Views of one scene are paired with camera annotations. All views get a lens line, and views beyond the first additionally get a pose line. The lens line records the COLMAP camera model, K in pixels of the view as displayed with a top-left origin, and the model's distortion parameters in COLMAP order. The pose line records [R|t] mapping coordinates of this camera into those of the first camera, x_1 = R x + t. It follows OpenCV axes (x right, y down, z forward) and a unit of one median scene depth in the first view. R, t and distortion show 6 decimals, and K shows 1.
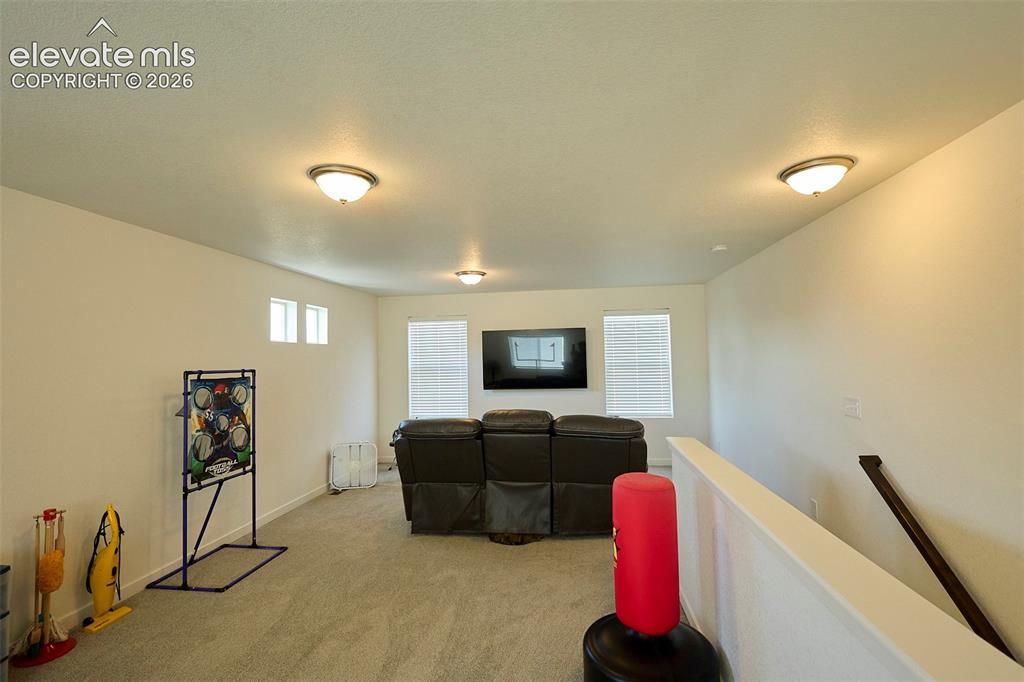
lens RADIAL K [[474.8, 0, 509.3], [0, 474.8, 338.6], [0, 0, 1]] dist [-0.000009, -0.000052]
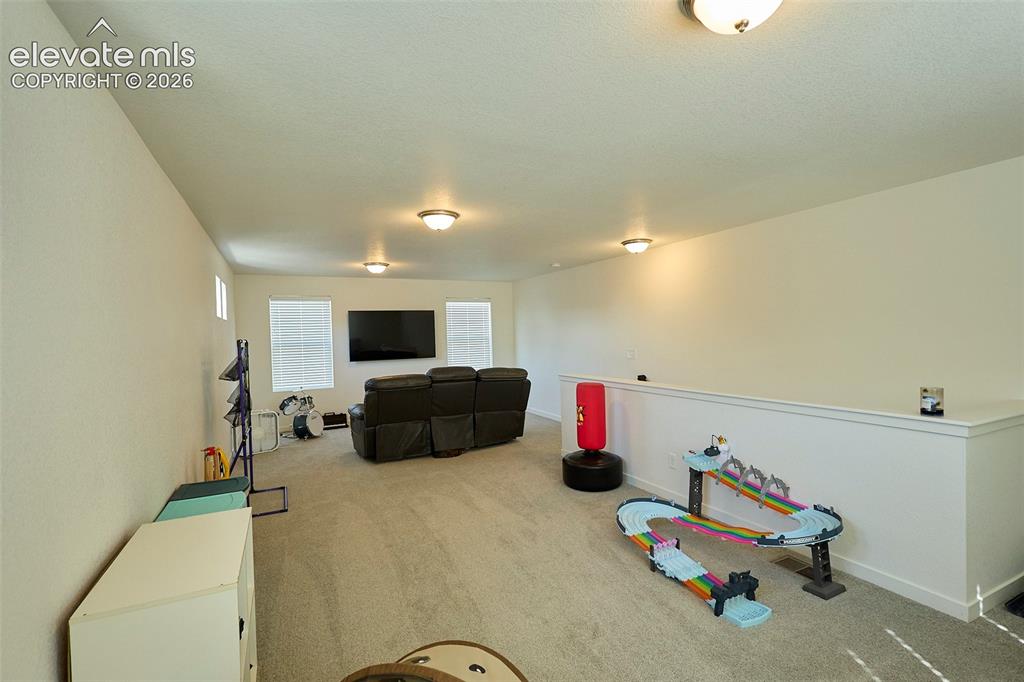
lens RADIAL K [[469.4, 0, 513.3], [0, 469.4, 340.6], [0, 0, 1]] dist [0.000947, 0.000342]
pose [[0.827298, -0.009835, 0.561677, -0.638924], [-0.013983, 0.999176, 0.038091, 0.012609], [-0.561589, -0.039367, 0.826479, -0.297276]]
